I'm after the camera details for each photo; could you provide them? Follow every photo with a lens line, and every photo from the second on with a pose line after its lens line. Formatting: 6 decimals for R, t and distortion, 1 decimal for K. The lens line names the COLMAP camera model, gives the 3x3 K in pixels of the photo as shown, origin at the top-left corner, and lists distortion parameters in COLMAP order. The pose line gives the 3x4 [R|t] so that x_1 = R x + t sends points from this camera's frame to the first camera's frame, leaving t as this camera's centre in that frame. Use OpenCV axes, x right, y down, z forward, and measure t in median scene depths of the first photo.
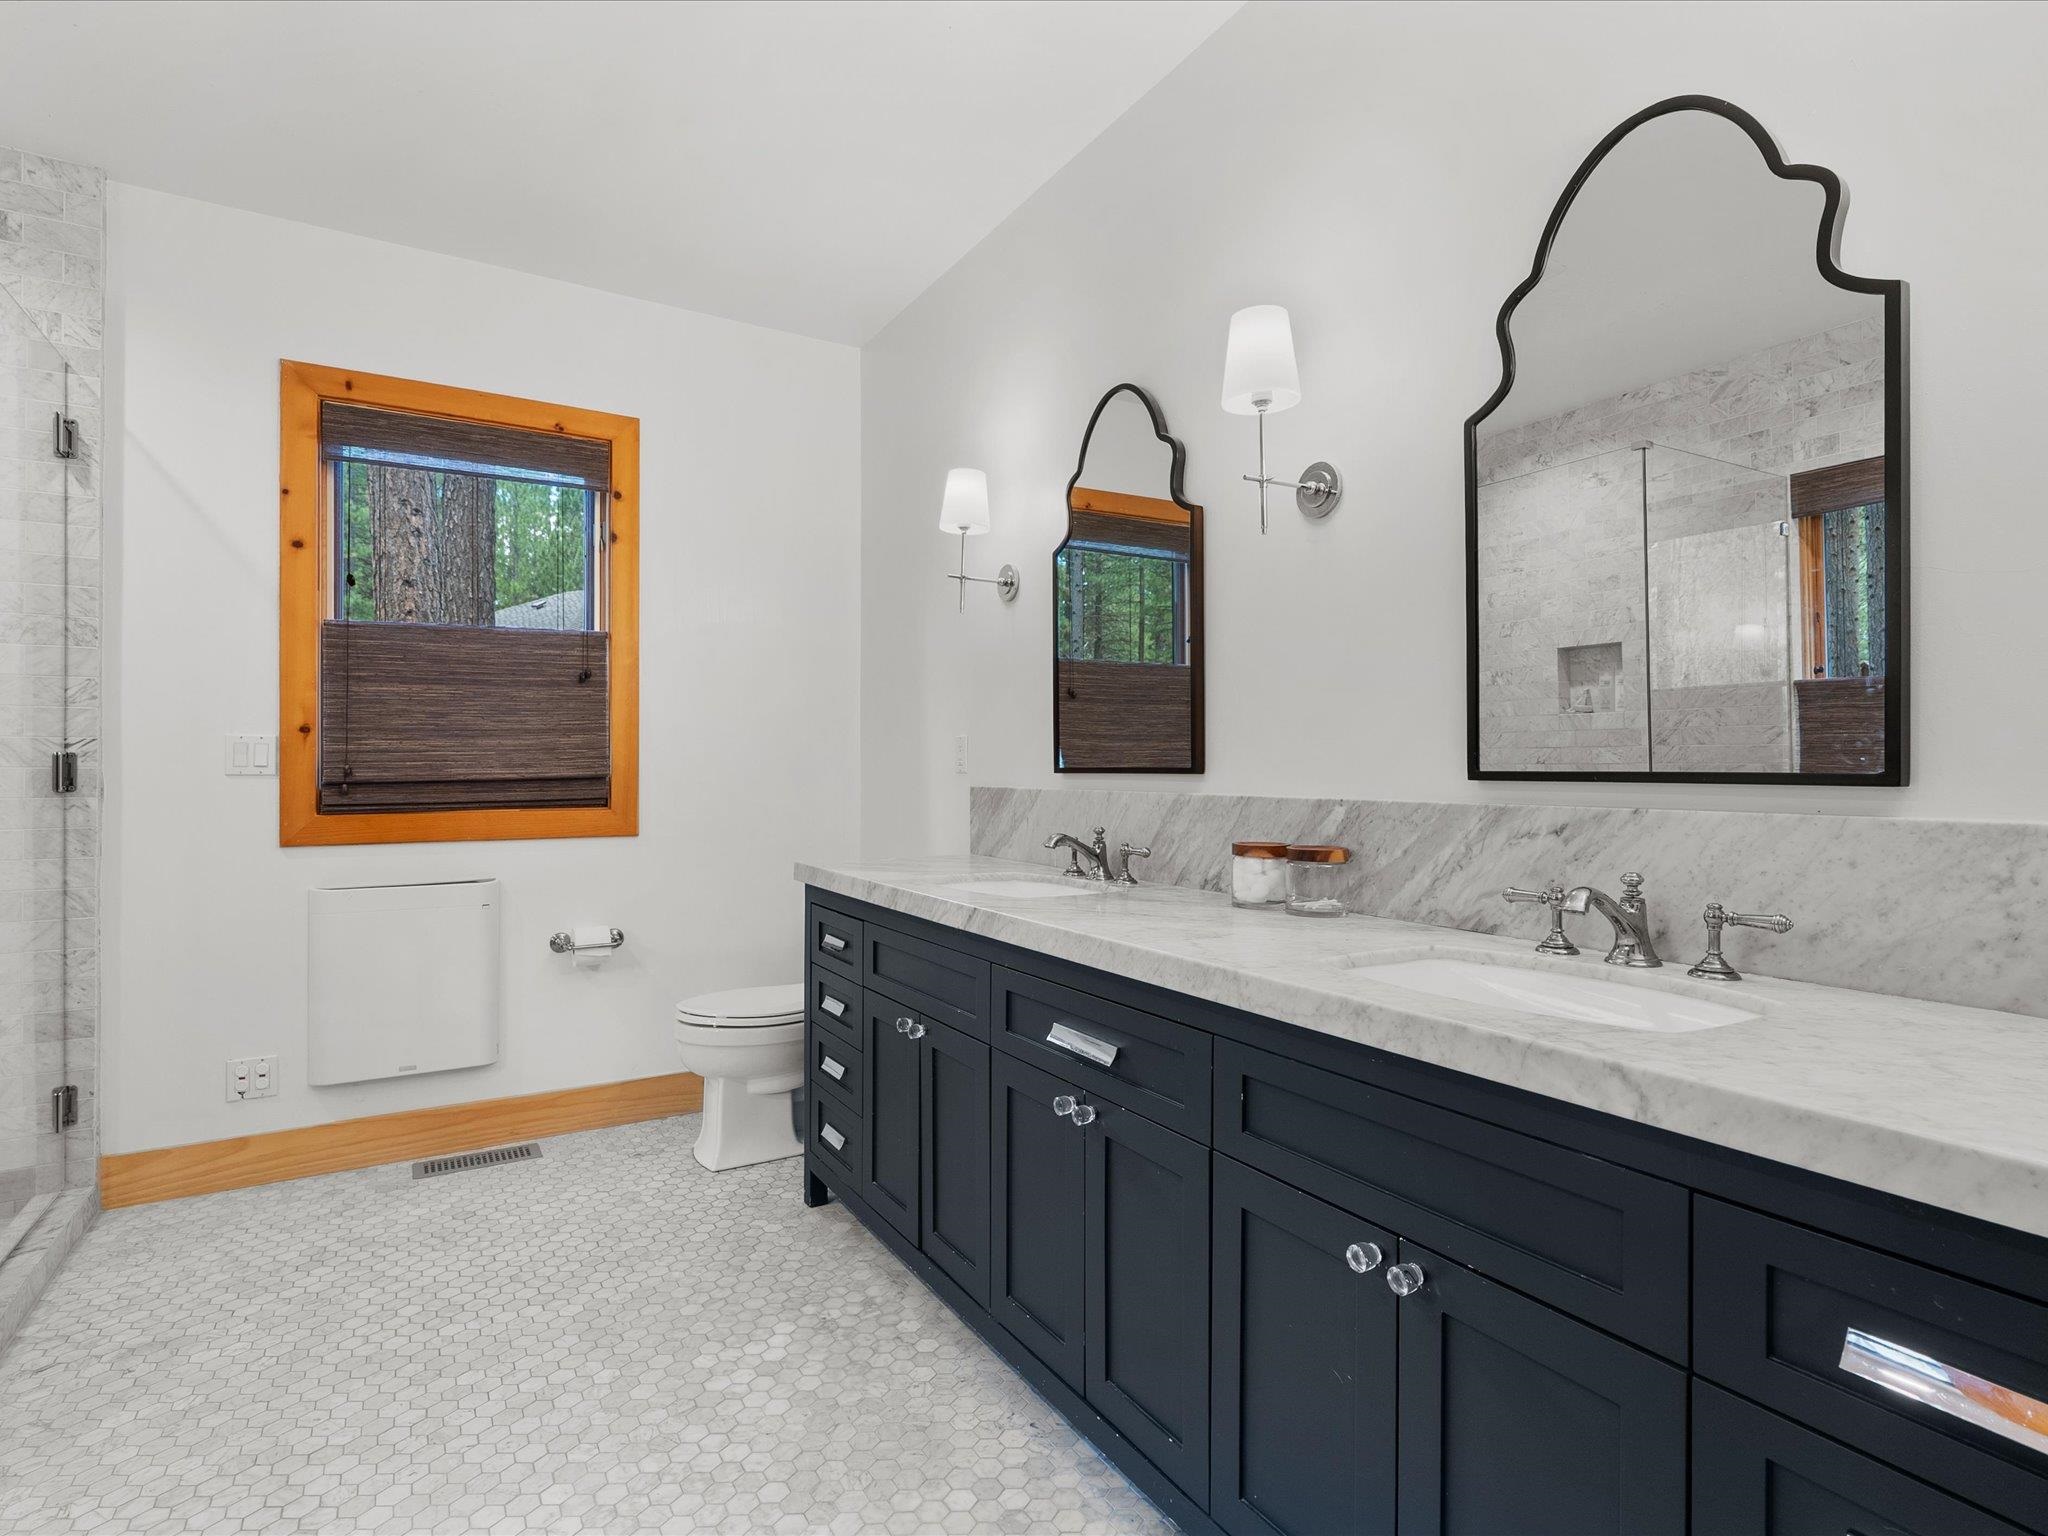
lens RADIAL K [[1043.0, 0, 1015.7], [0, 1043.0, 769.8], [0, 0, 1]] dist [-0.003584, 0.002359]
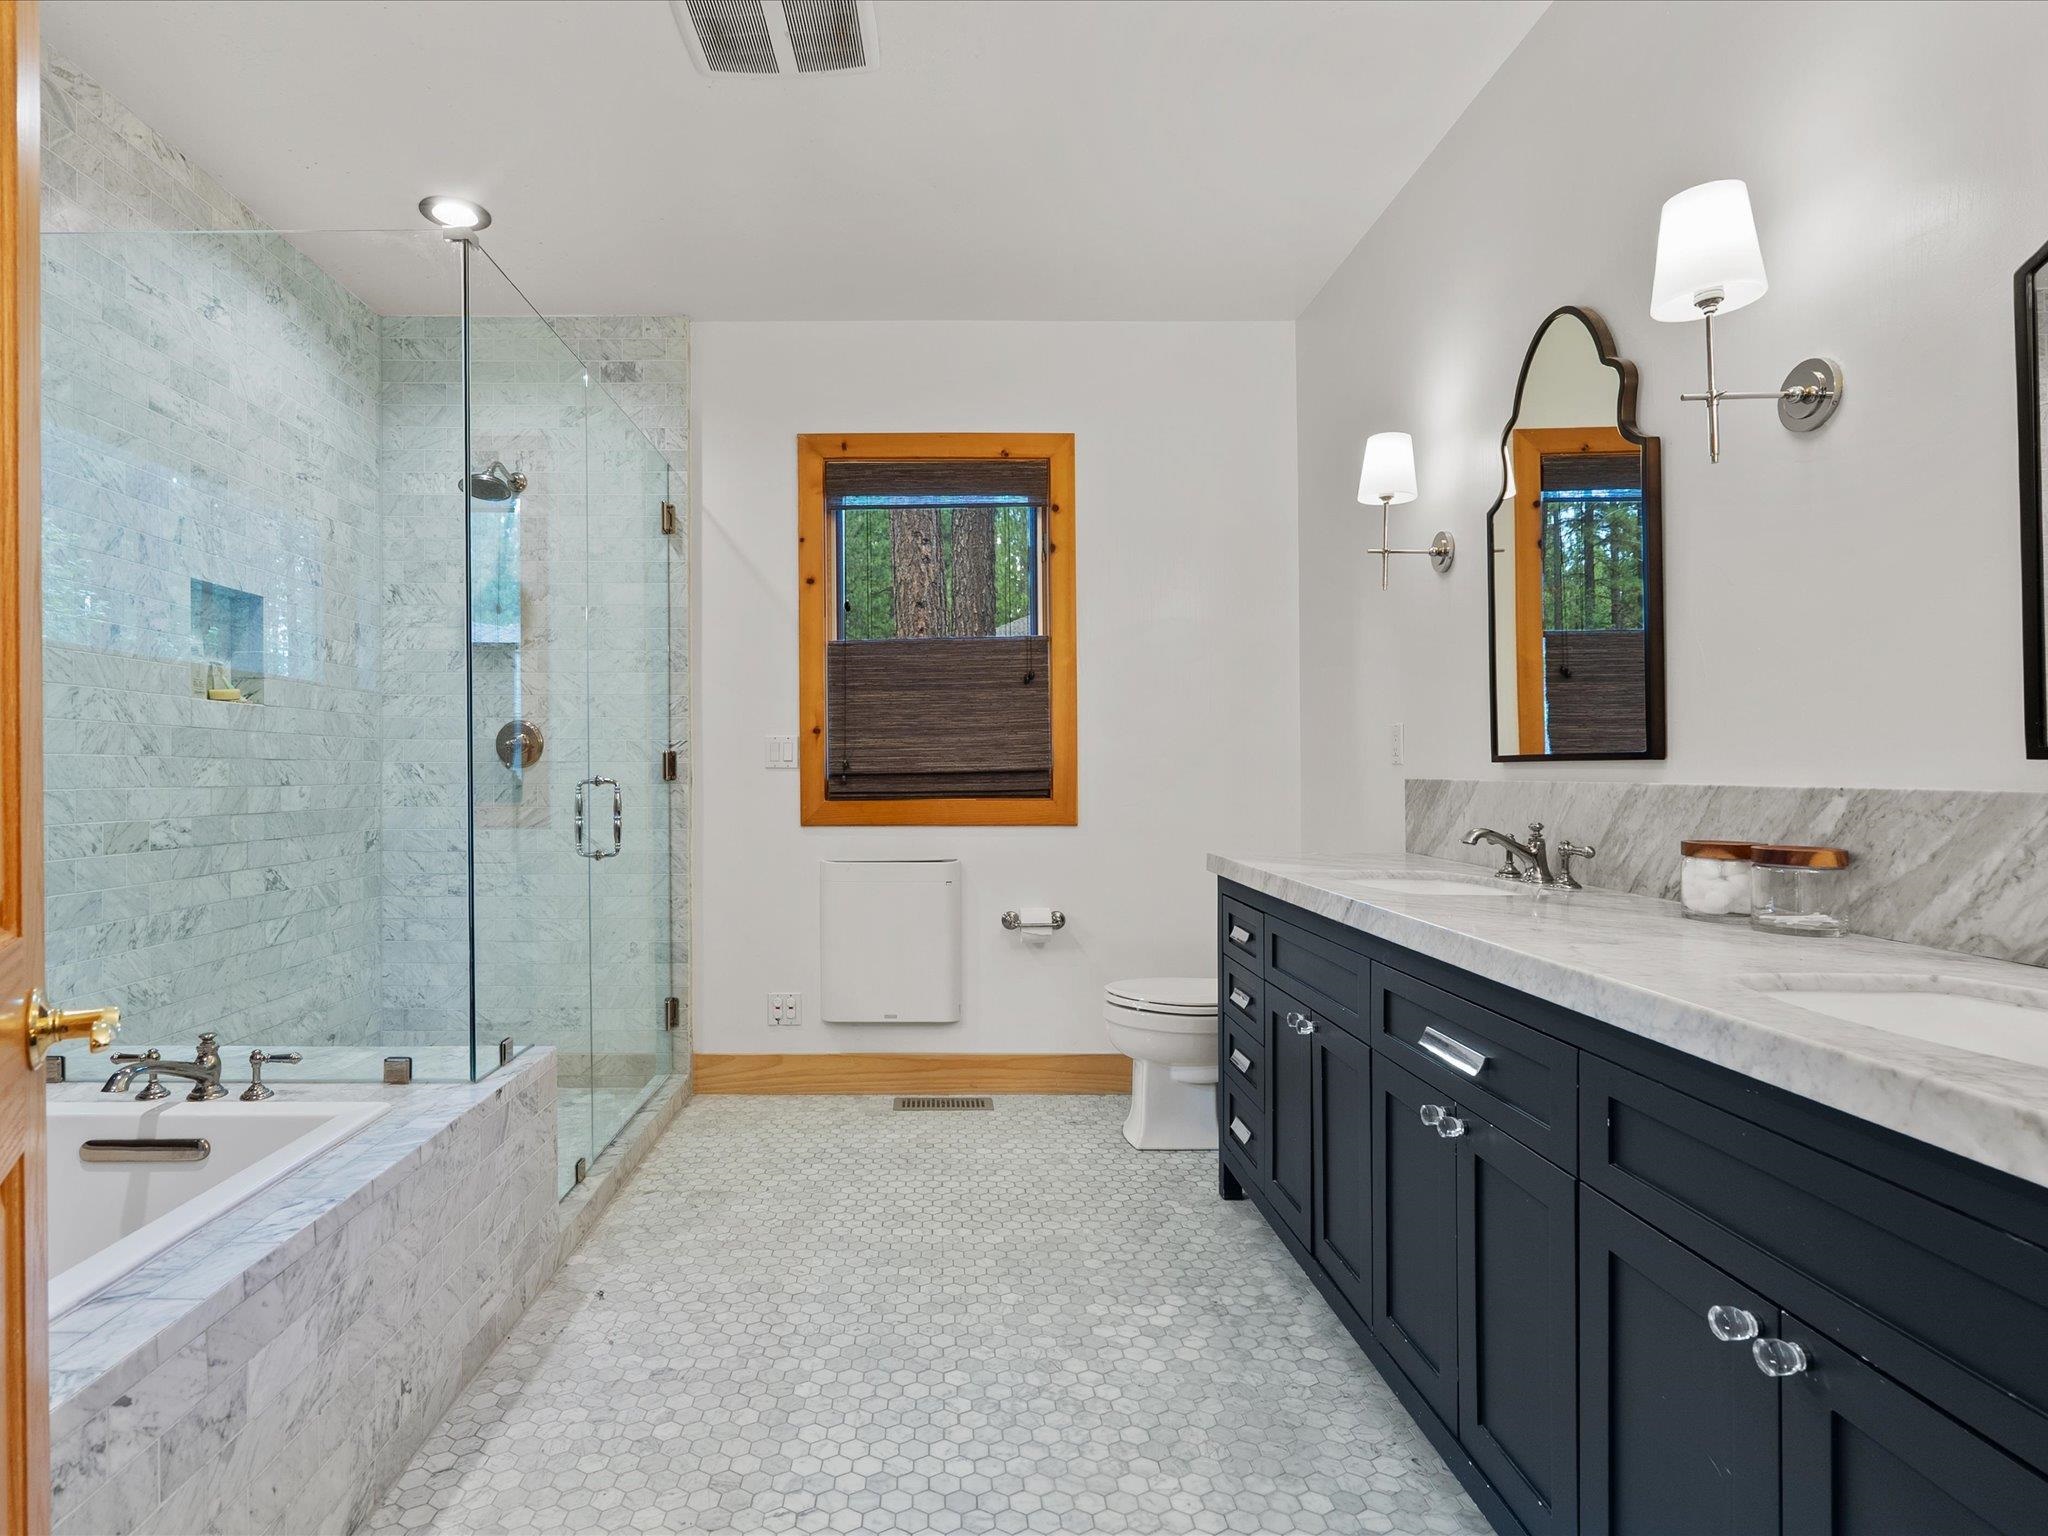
lens RADIAL K [[1075.2, 0, 920.3], [0, 1075.2, 777.4], [0, 0, 1]] dist [-0.000808, 0.002772]
pose [[0.855701, 0.001761, -0.517468, 0.102260], [0.001686, 0.999979, 0.006190, 0.010557], [0.517469, -0.006169, 0.855680, -0.033311]]
